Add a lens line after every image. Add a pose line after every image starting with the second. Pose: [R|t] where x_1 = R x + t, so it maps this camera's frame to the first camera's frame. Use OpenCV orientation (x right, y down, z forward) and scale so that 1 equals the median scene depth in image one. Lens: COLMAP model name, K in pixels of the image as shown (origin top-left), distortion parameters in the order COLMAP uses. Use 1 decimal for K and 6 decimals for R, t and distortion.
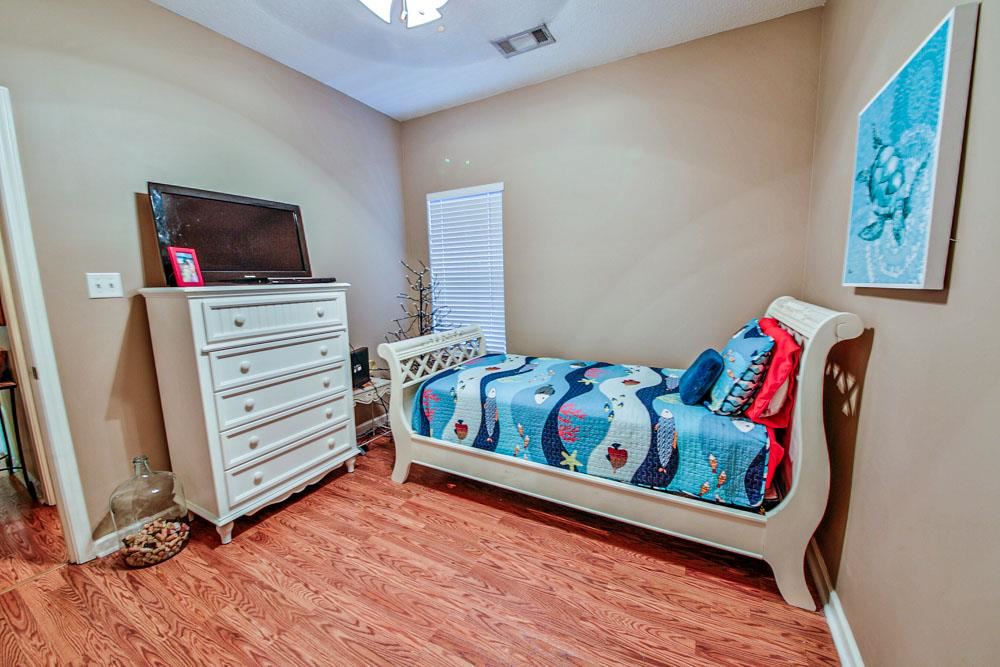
lens RADIAL K [[379.5, 0, 496.9], [0, 379.5, 334.0], [0, 0, 1]] dist [-0.016713, -0.001411]
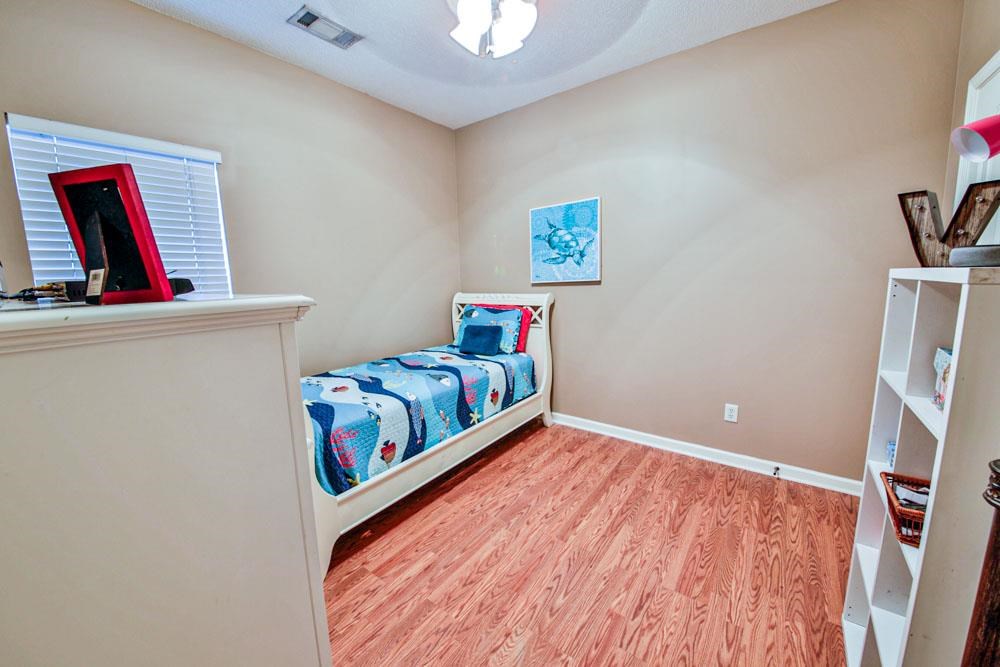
lens RADIAL K [[379.5, 0, 498.8], [0, 379.5, 331.9], [0, 0, 1]] dist [-0.016713, -0.001411]
pose [[0.137591, -0.134522, 0.981312, -1.091817], [0.179853, 0.977658, 0.108803, -0.093624], [-0.974023, 0.161522, 0.158711, 0.667095]]
